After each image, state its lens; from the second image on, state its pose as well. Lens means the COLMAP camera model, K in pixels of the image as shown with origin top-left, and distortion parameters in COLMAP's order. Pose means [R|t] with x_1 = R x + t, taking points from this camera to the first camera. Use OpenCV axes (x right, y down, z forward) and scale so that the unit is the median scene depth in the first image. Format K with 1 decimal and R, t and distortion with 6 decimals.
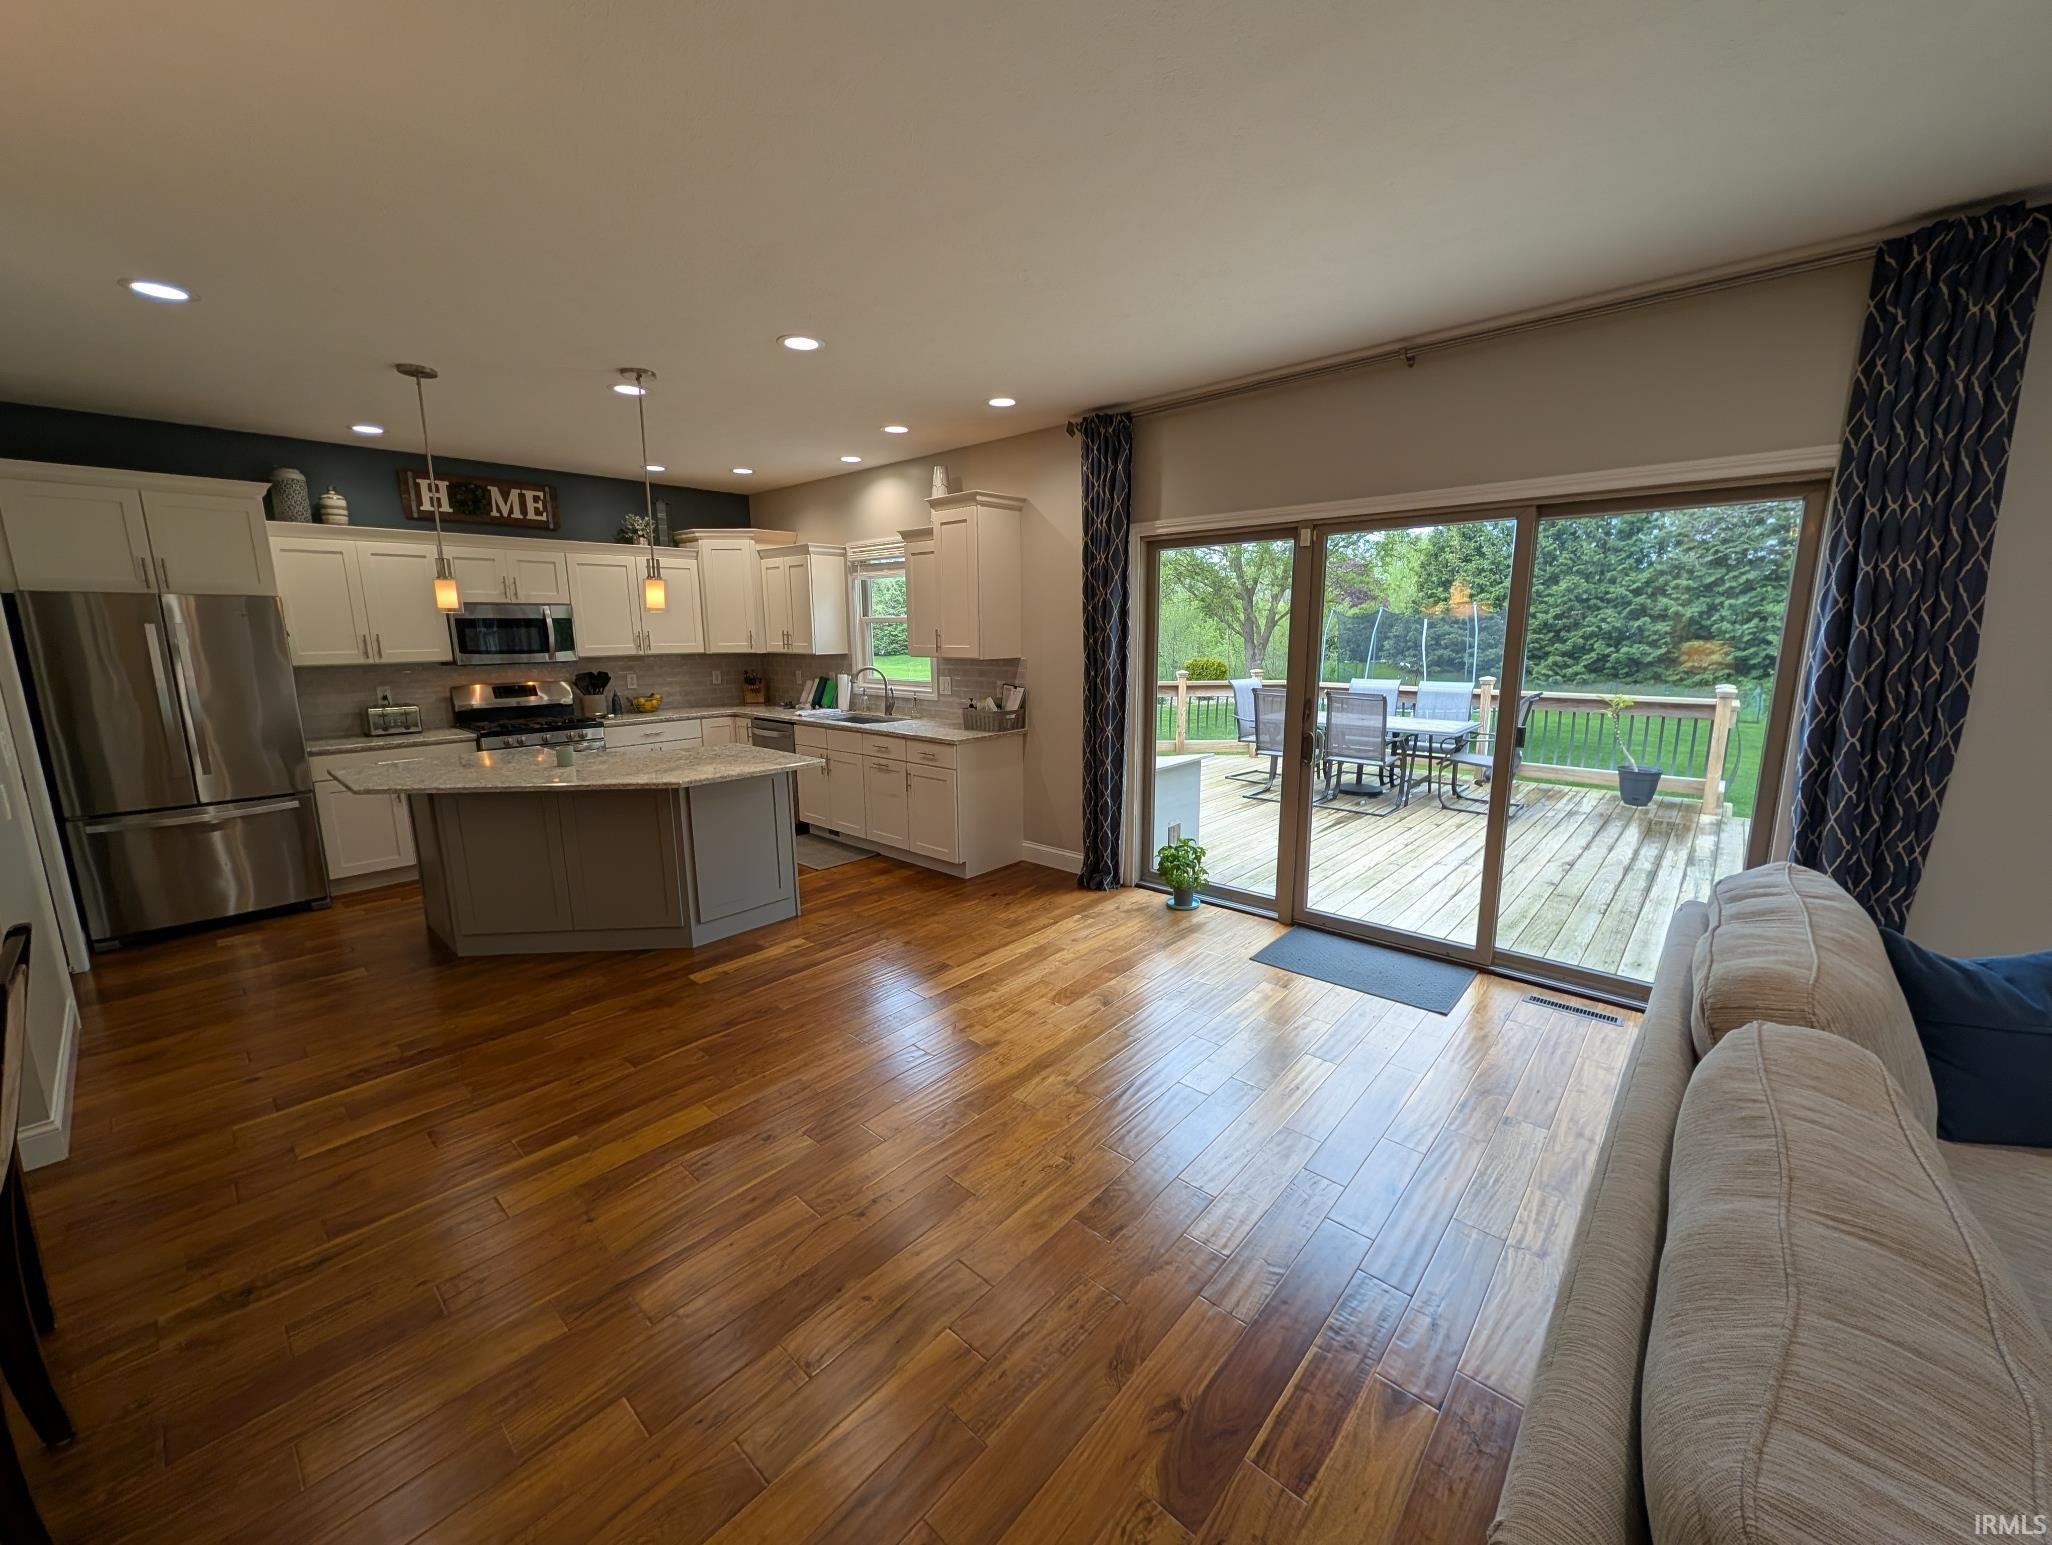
lens RADIAL K [[794.3, 0, 1024.9], [0, 794.3, 771.9], [0, 0, 1]] dist [0.001469, -0.000408]
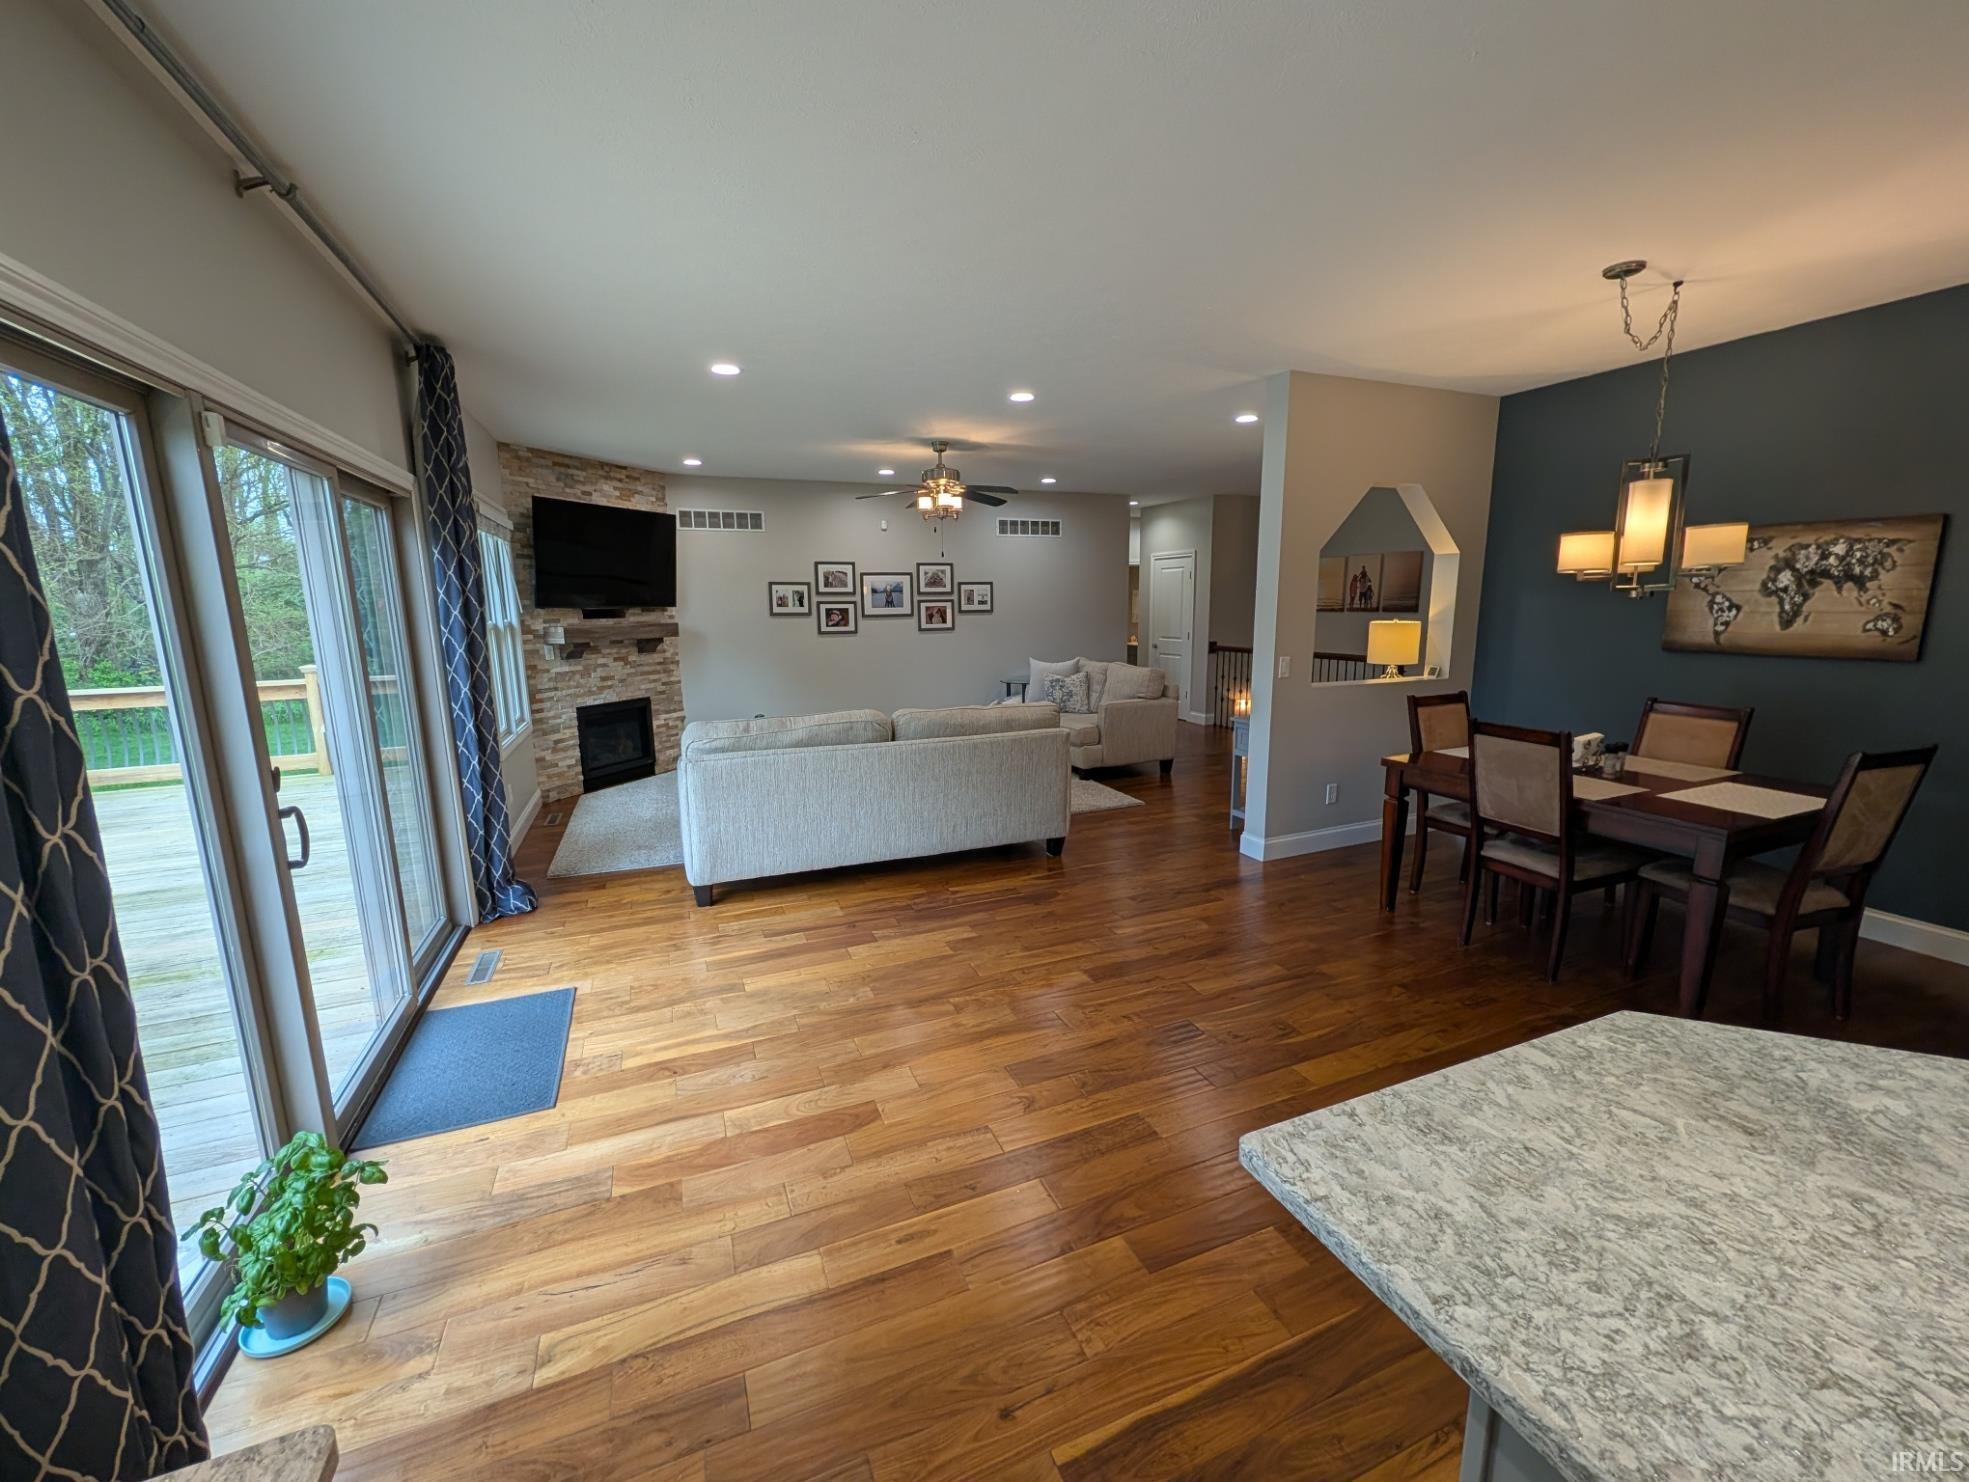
lens RADIAL K [[791.1, 0, 984.9], [0, 791.1, 744.0], [0, 0, 1]] dist [0.000219, 0.000429]
pose [[-0.903530, -0.056471, 0.424787, -0.210391], [0.097376, 0.938291, 0.331855, -0.161640], [-0.417314, 0.341205, -0.842276, 0.905698]]
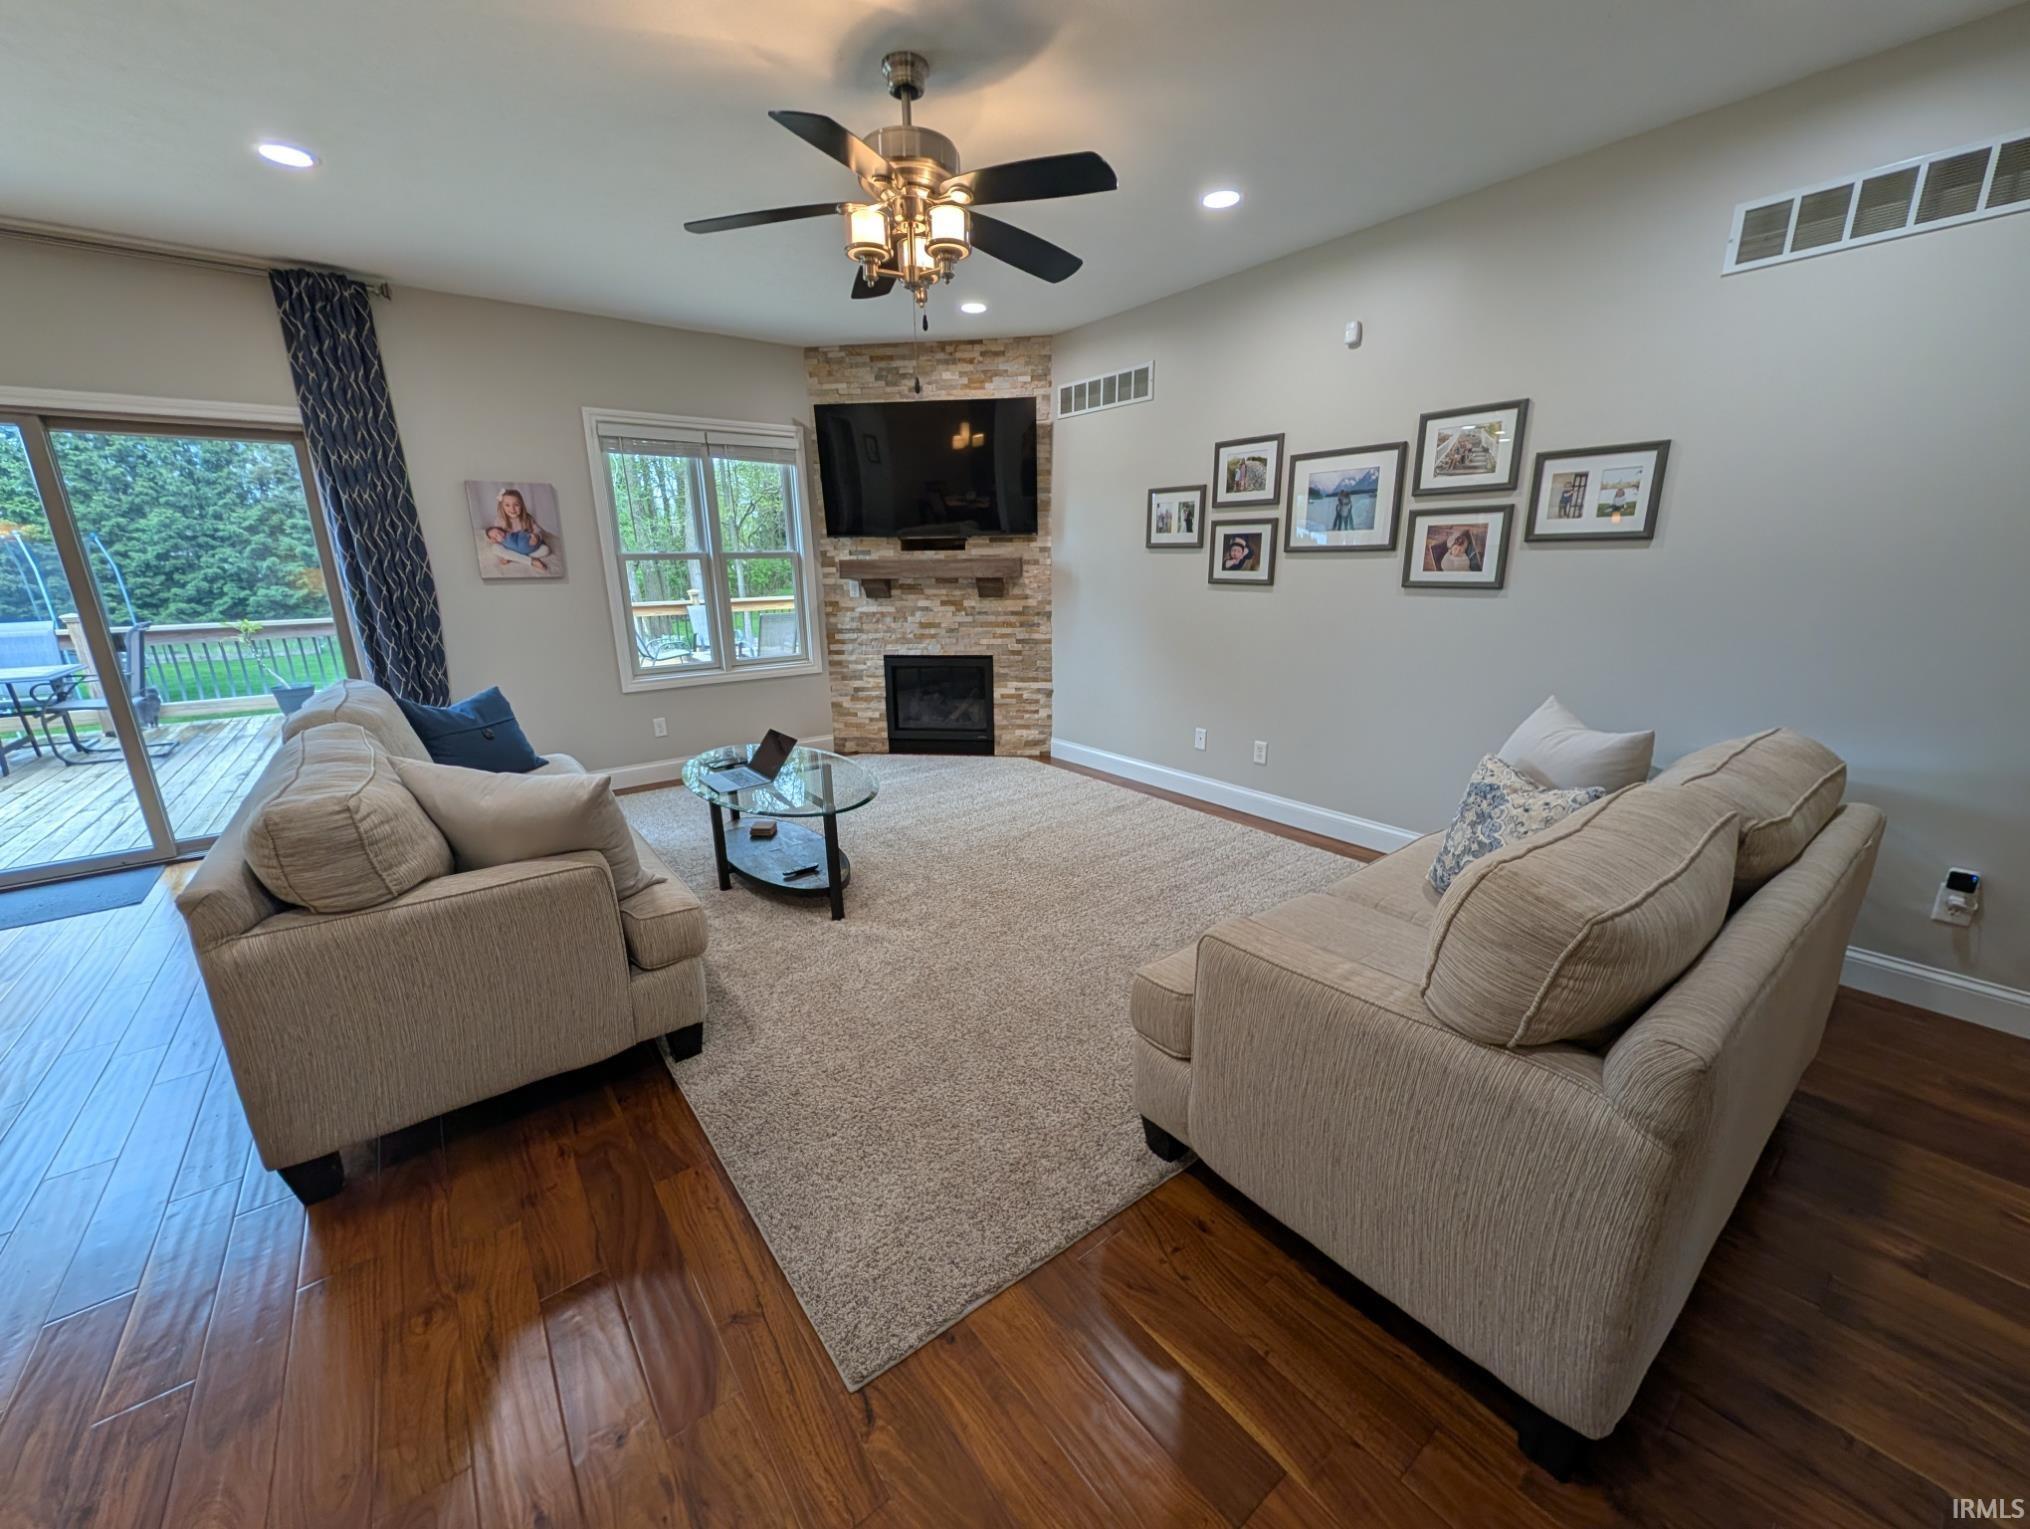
lens RADIAL K [[785.8, 0, 1013.4], [0, 785.8, 766.8], [0, 0, 1]] dist [0.001469, -0.000408]
pose [[0.183239, -0.249890, 0.950778, -0.127247], [0.189217, 0.958034, 0.215330, 0.073532], [-0.964687, 0.140447, 0.222833, -0.232959]]
